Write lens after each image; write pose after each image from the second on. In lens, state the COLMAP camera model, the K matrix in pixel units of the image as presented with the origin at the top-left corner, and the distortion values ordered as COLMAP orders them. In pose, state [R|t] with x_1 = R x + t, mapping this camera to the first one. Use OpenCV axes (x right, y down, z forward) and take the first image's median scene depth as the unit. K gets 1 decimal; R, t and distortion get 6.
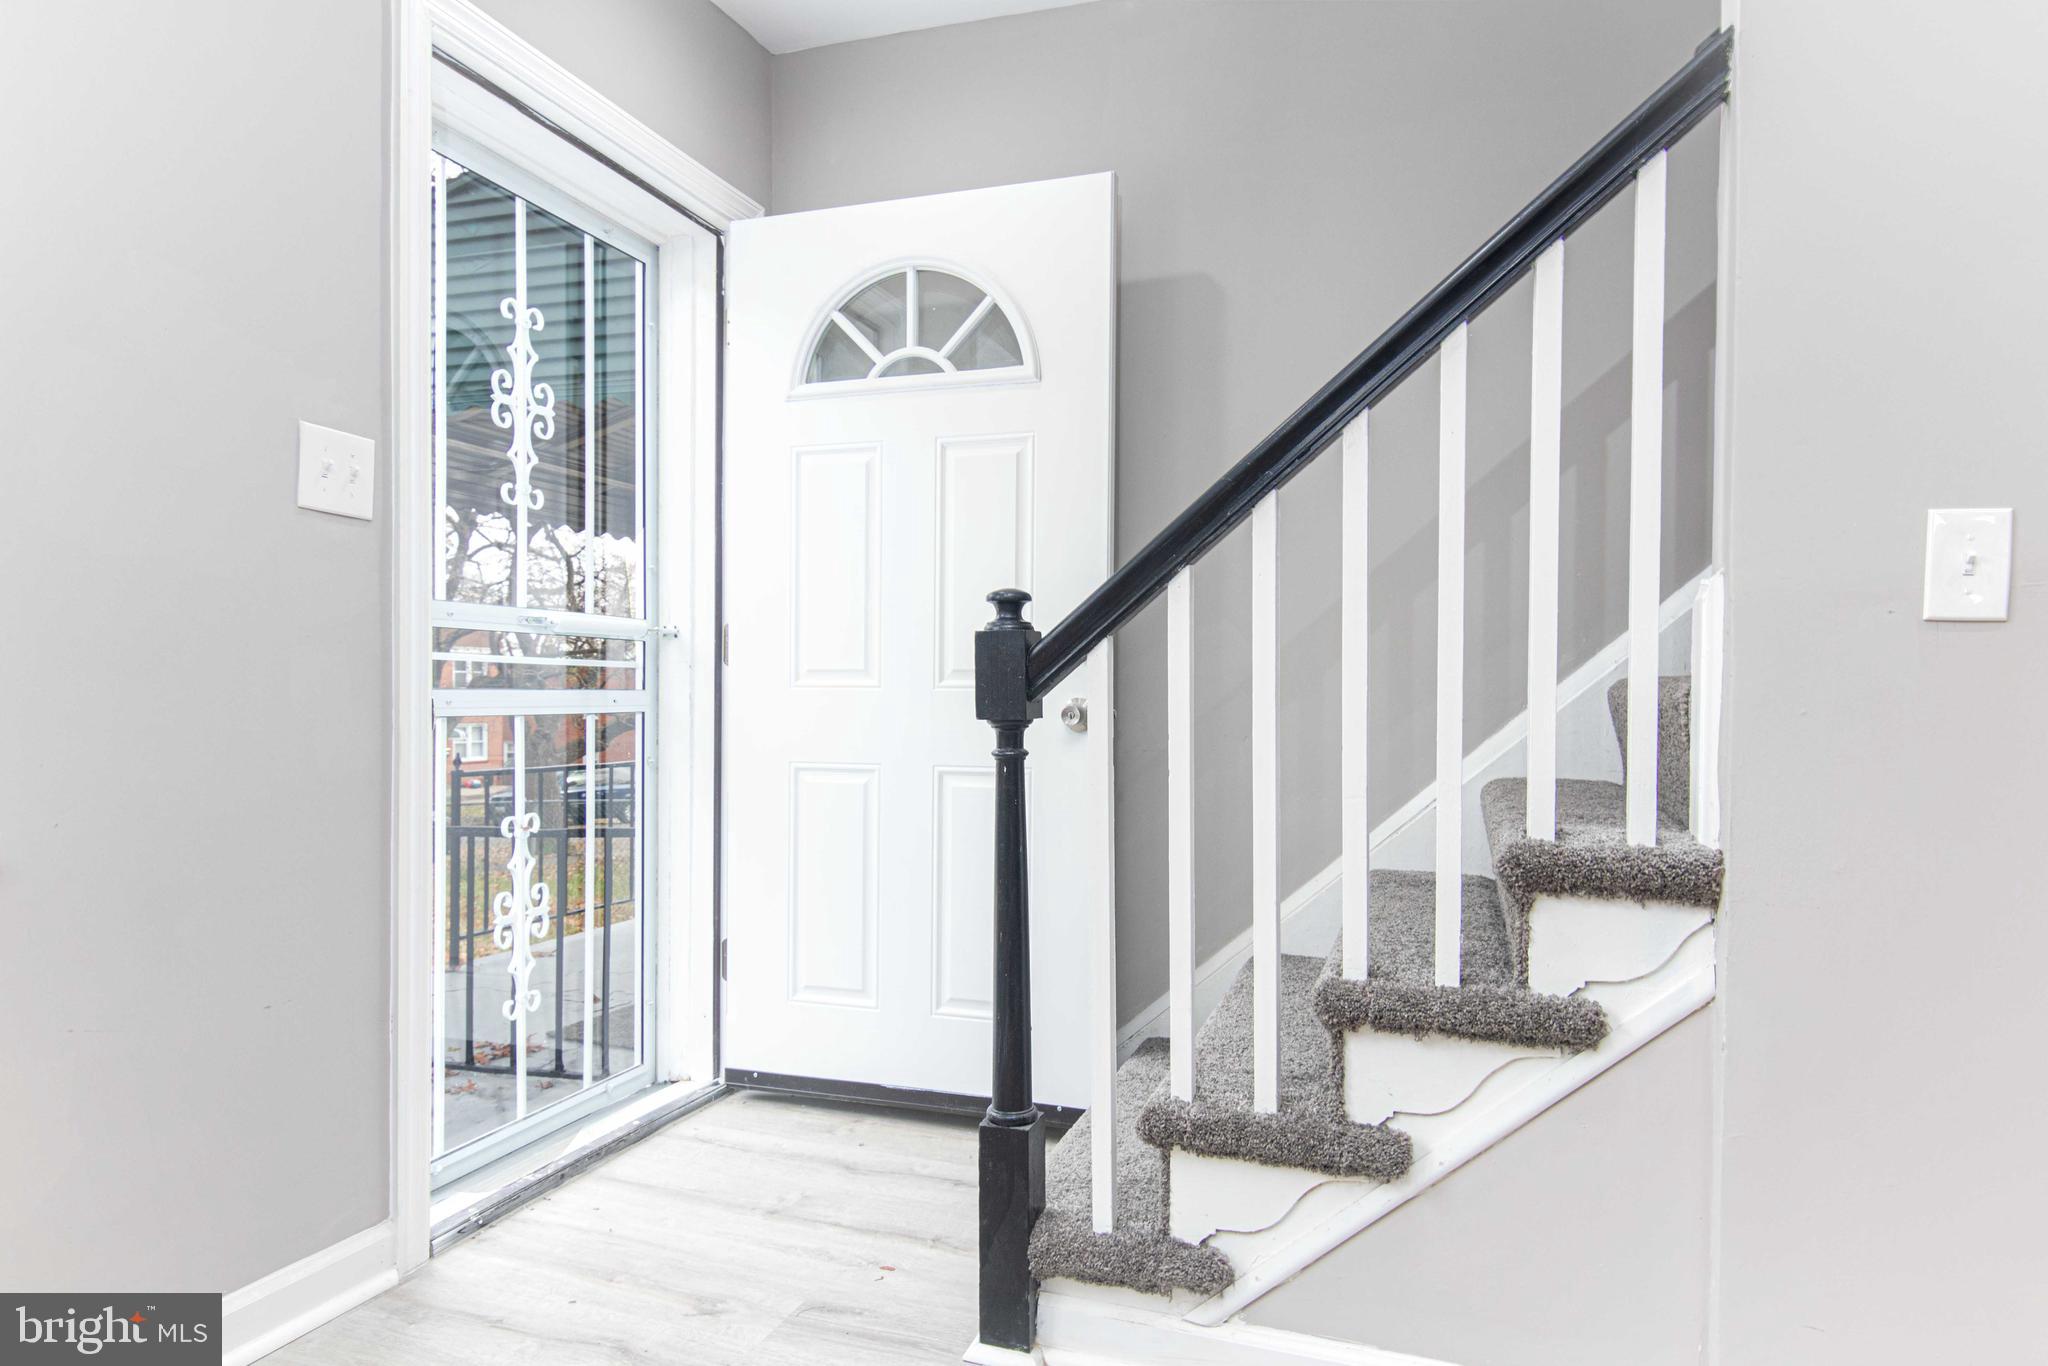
lens RADIAL K [[1249.4, 0, 1020.7], [0, 1249.4, 713.8], [0, 0, 1]] dist [0.044514, -0.040777]
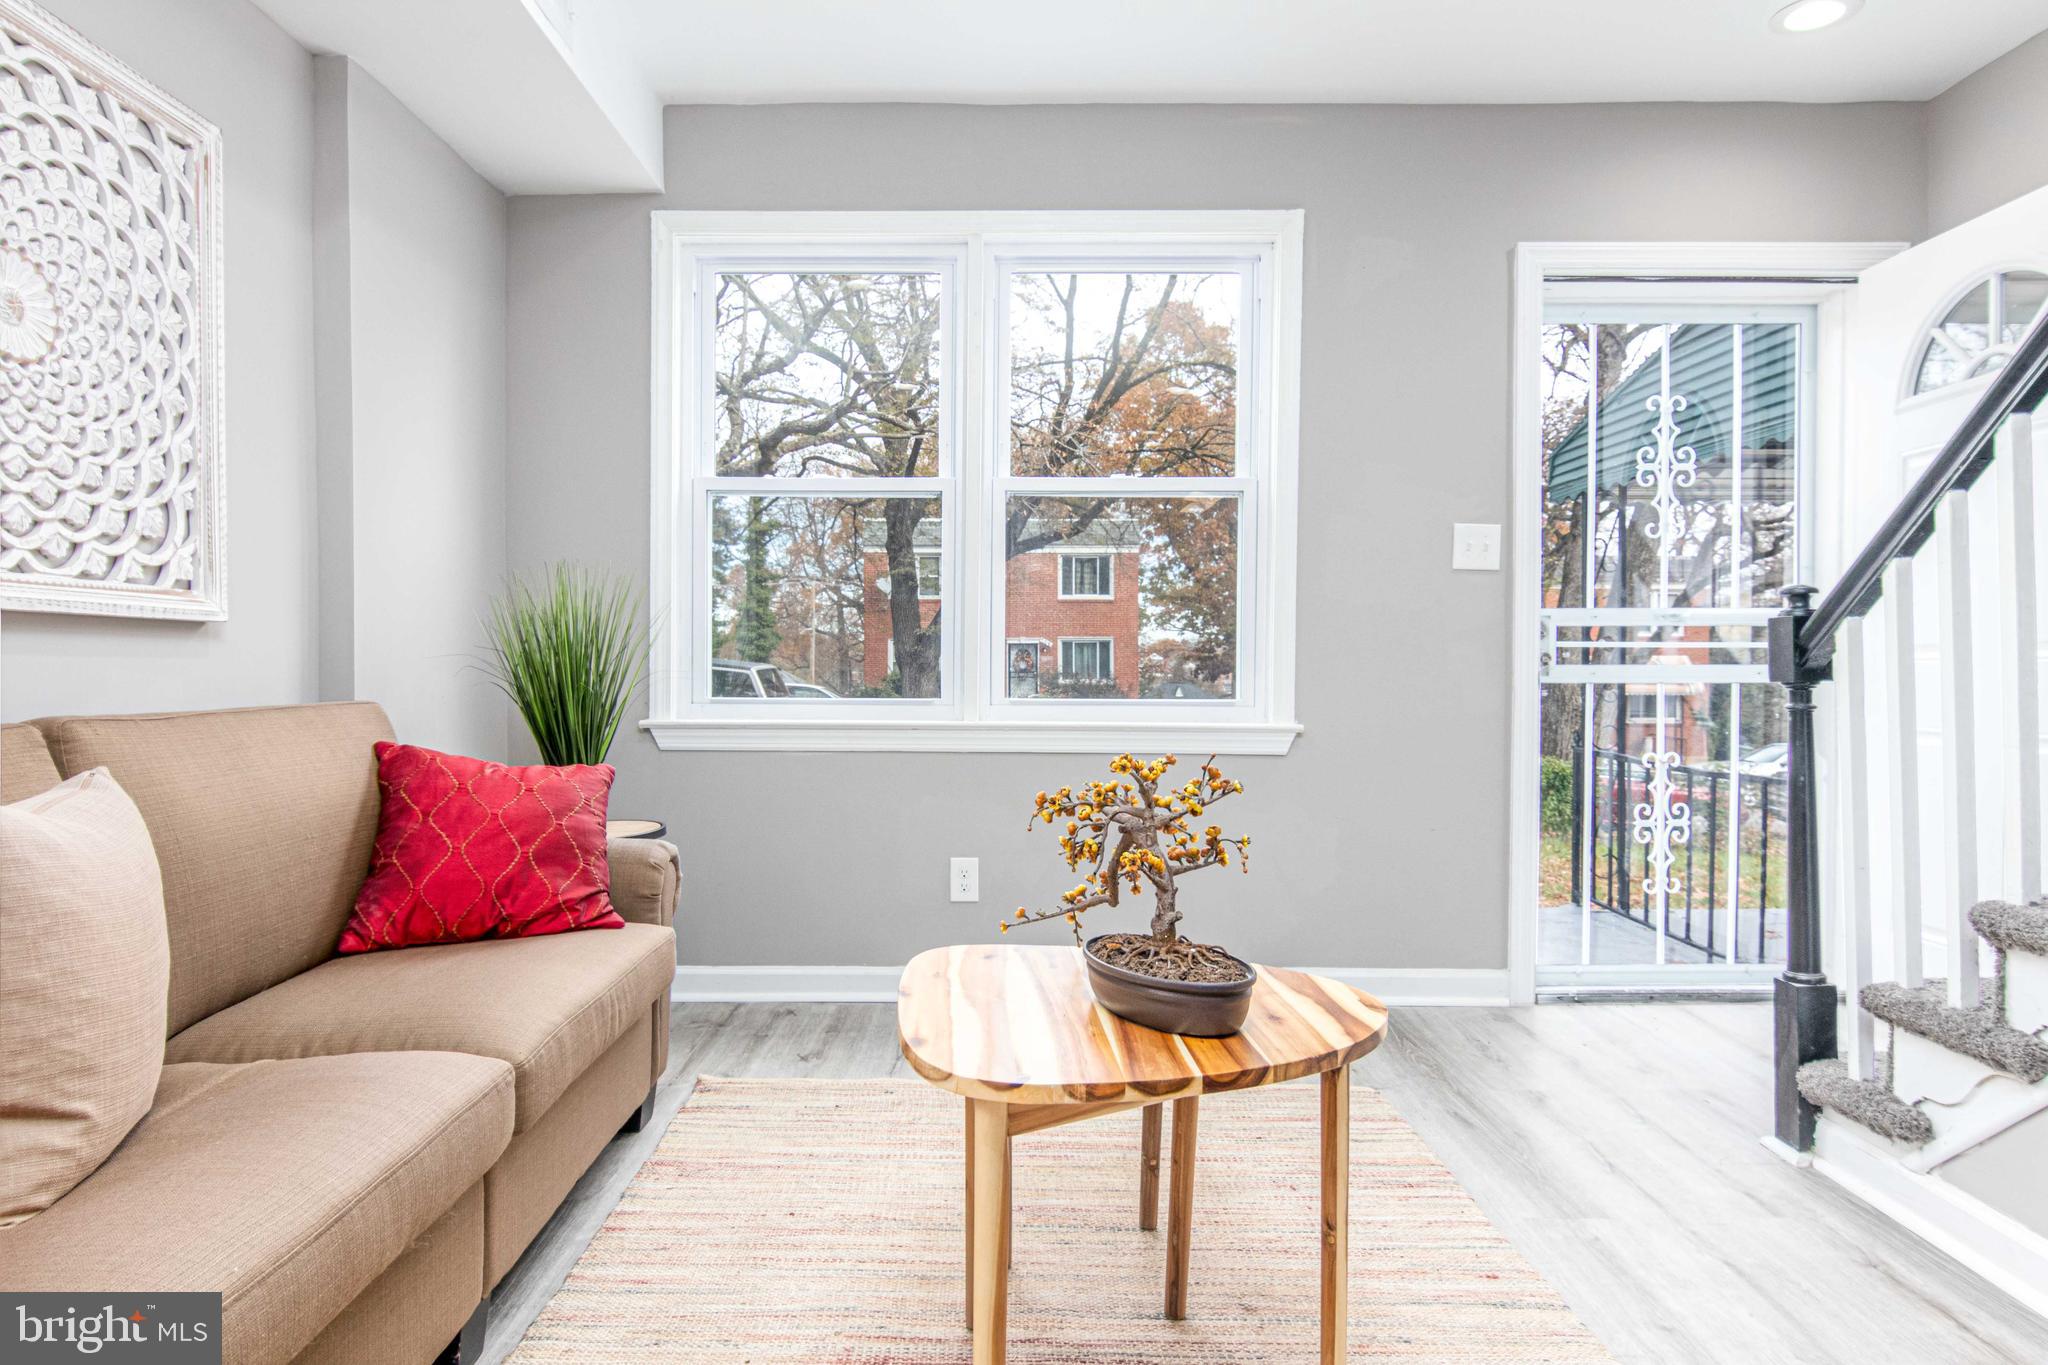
lens RADIAL K [[1249.4, 0, 1020.7], [0, 1249.4, 713.3], [0, 0, 1]] dist [0.044514, -0.040777]
pose [[0.333563, 0.022101, -0.942469, 0.736420], [-0.011708, 0.999745, 0.019301, 0.016700], [0.942655, 0.004596, 0.333737, -0.175495]]
